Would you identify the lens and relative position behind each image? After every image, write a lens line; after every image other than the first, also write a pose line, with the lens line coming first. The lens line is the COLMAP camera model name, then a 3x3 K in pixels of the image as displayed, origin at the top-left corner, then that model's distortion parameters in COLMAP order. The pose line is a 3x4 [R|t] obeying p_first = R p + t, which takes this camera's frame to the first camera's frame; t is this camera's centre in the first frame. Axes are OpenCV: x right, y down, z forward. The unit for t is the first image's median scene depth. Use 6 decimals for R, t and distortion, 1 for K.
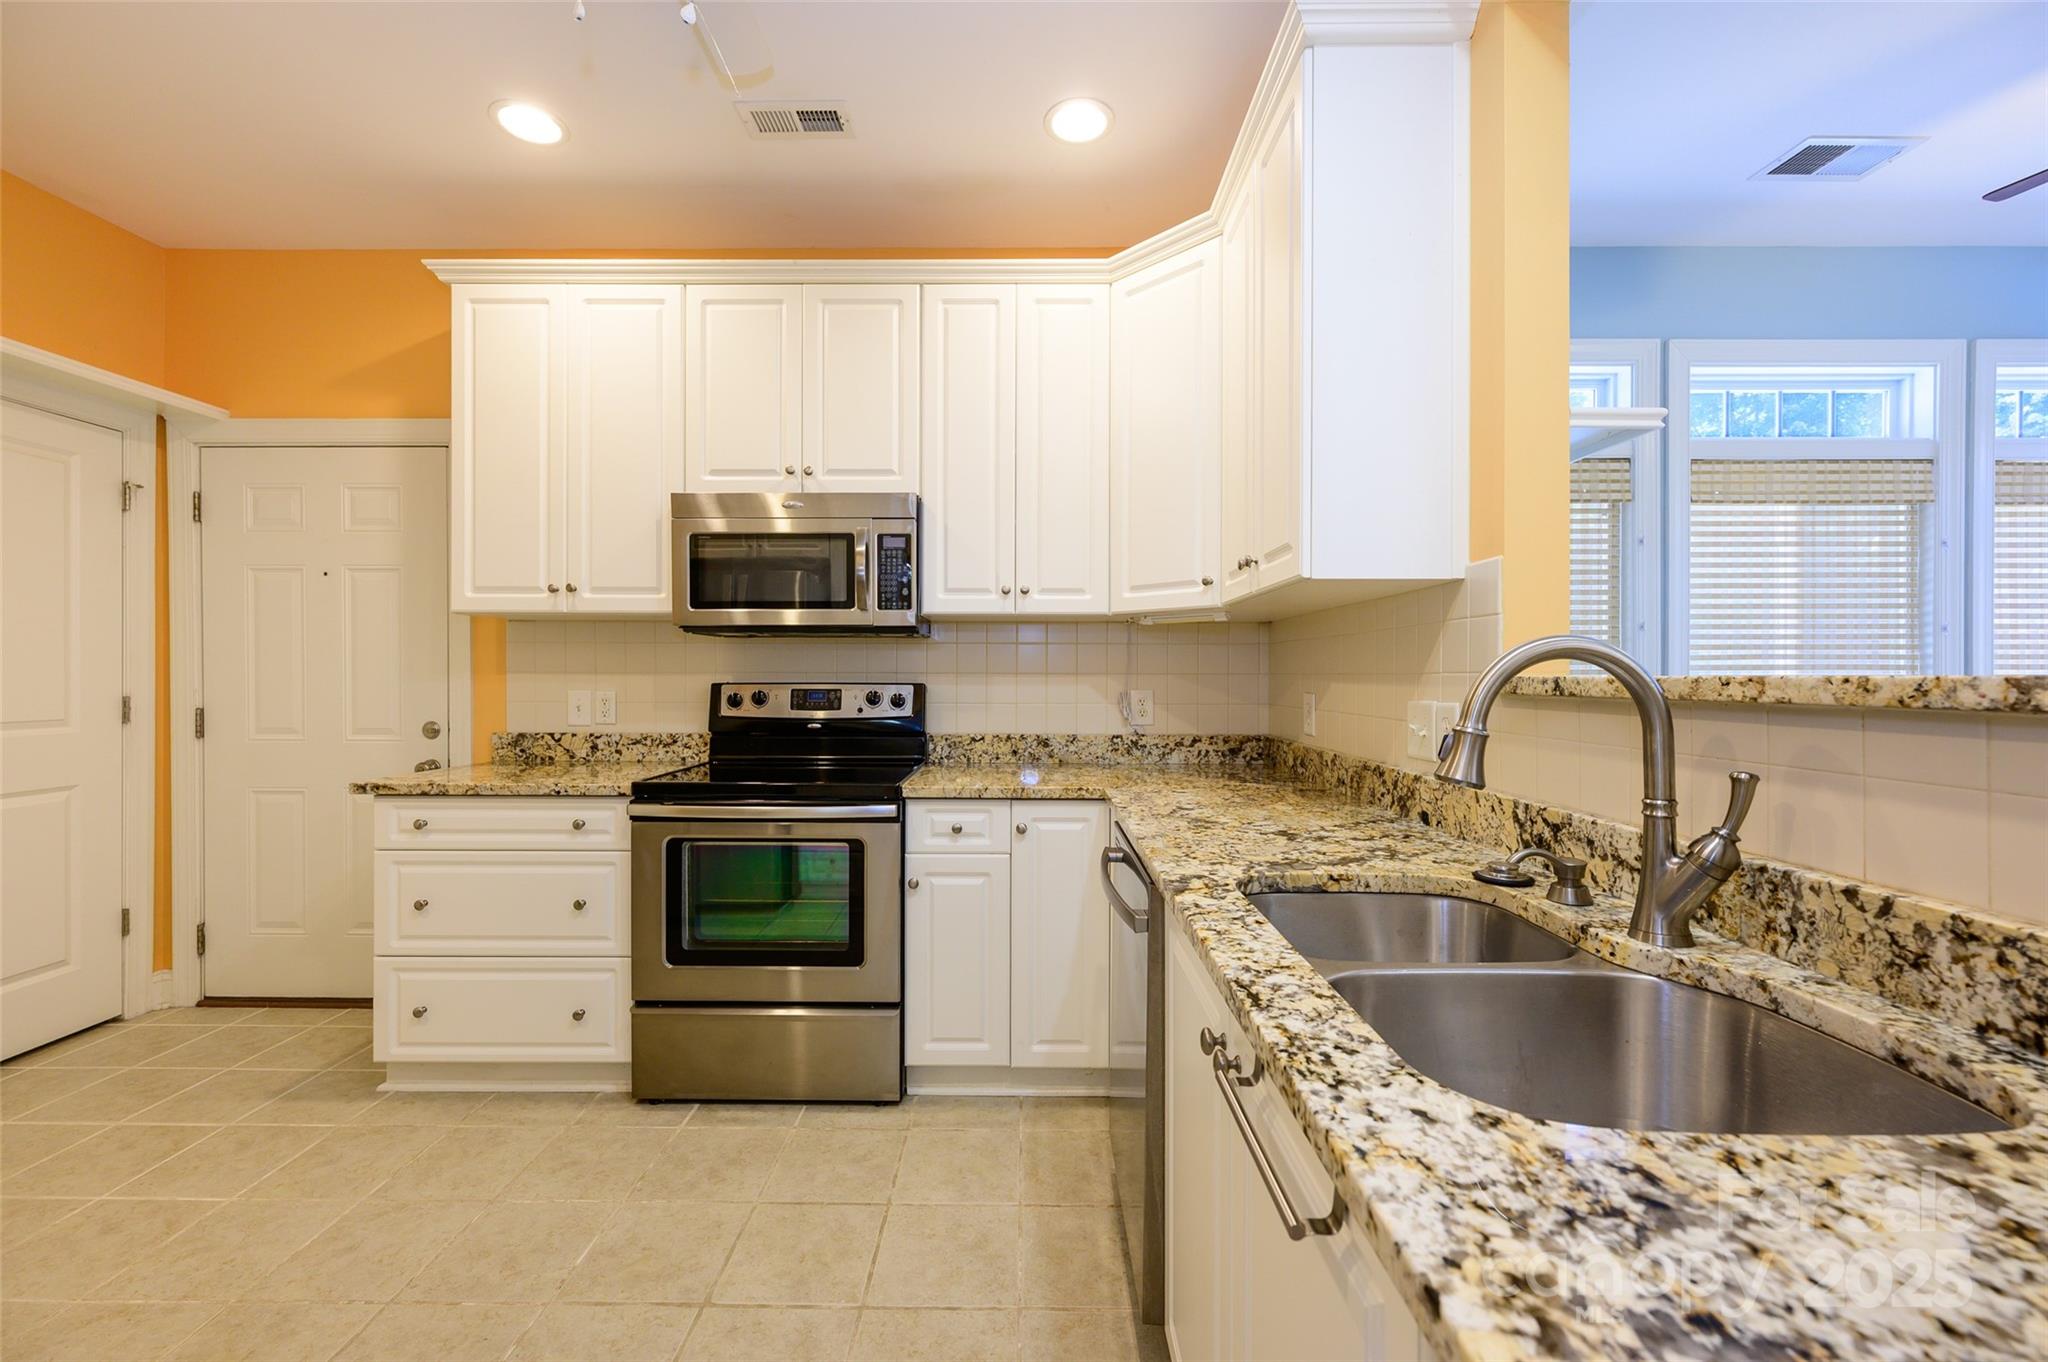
lens RADIAL K [[812.7, 0, 1023.5], [0, 812.7, 679.1], [0, 0, 1]] dist [0.000650, -0.000146]
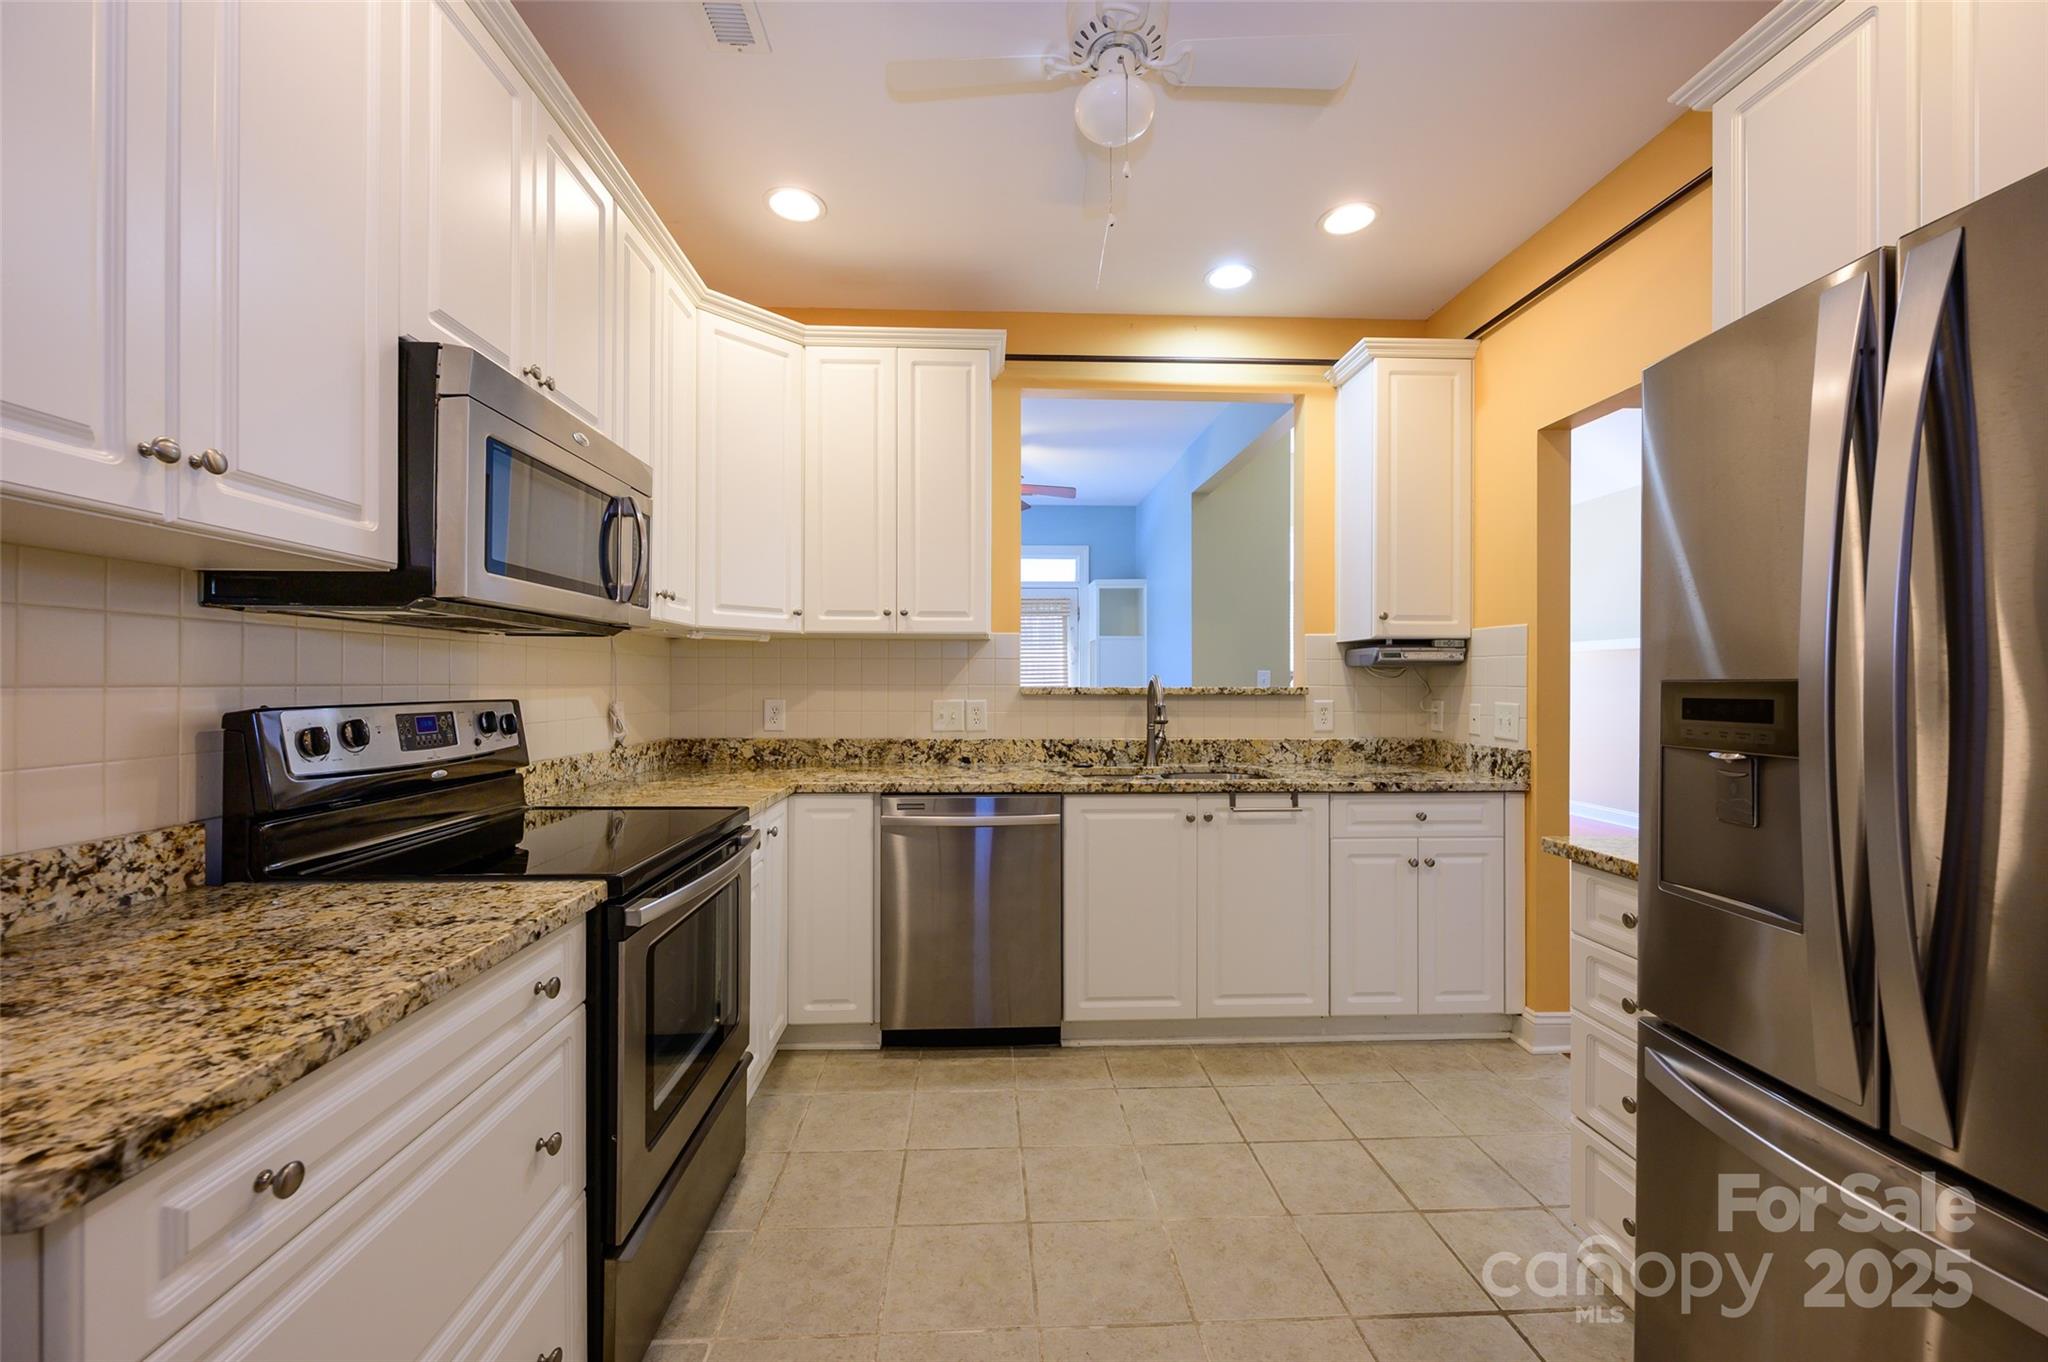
lens RADIAL K [[812.7, 0, 1023.5], [0, 812.7, 679.1], [0, 0, 1]] dist [0.000650, -0.000146]
pose [[-0.060797, 0.001801, 0.998149, -1.100901], [0.000524, 0.999998, -0.001772, -0.013574], [-0.998150, 0.000415, -0.060798, 0.753467]]
